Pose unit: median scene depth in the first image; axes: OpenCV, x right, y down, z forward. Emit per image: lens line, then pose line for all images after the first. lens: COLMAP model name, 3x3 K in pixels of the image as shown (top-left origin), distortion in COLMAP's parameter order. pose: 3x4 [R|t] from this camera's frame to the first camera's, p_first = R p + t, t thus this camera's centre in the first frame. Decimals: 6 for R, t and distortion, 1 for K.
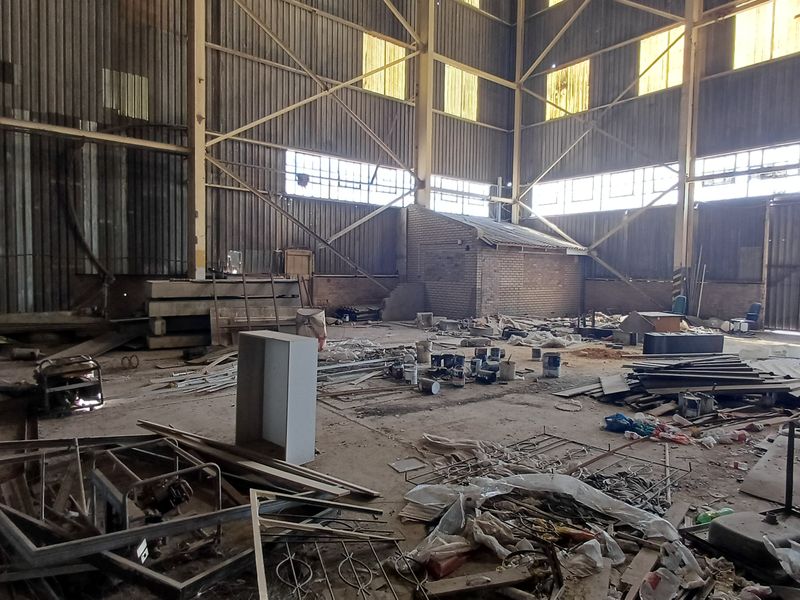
lens RADIAL K [[485.5, 0, 404.3], [0, 485.5, 296.2], [0, 0, 1]] dist [-0.004492, -0.003220]
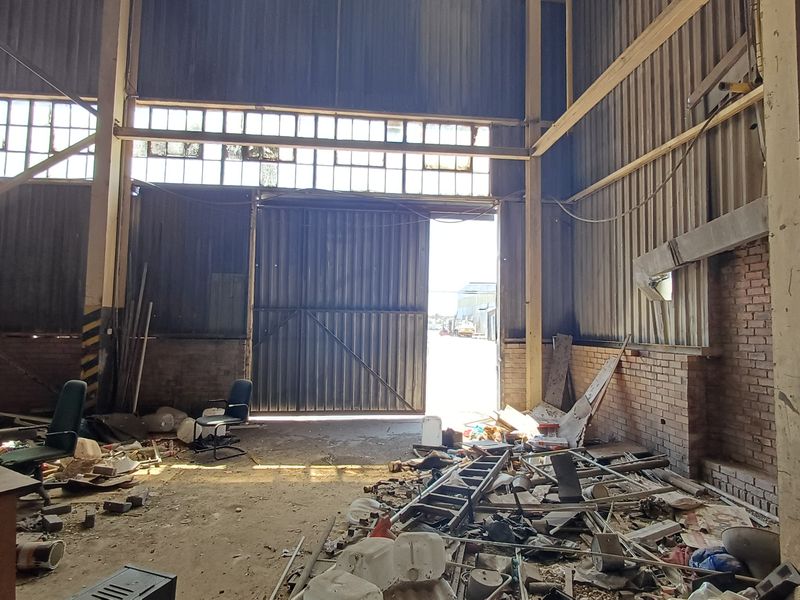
lens RADIAL K [[485.5, 0, 404.3], [0, 485.5, 296.2], [0, 0, 1]] dist [-0.004492, -0.003220]
pose [[0.543554, 0.045270, 0.838153, 0.321898], [0.036996, 0.996282, -0.077803, -0.021324], [-0.838559, 0.073298, 0.539858, 0.475593]]
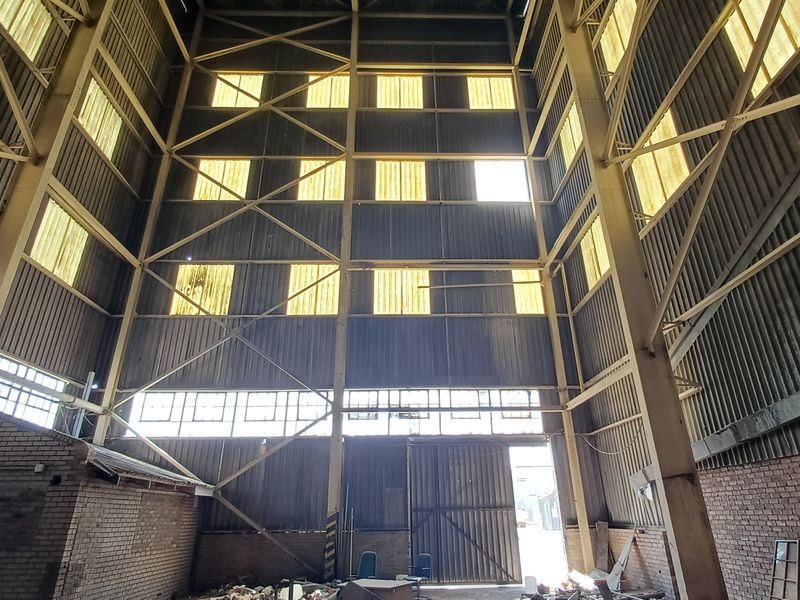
lens RADIAL K [[485.5, 0, 404.3], [0, 485.5, 296.2], [0, 0, 1]] dist [-0.004492, -0.003220]
pose [[0.604249, 0.308219, 0.734768, -0.089376], [0.063471, 0.900604, -0.429980, -0.026783], [-0.794263, 0.306452, 0.524627, 0.328826]]
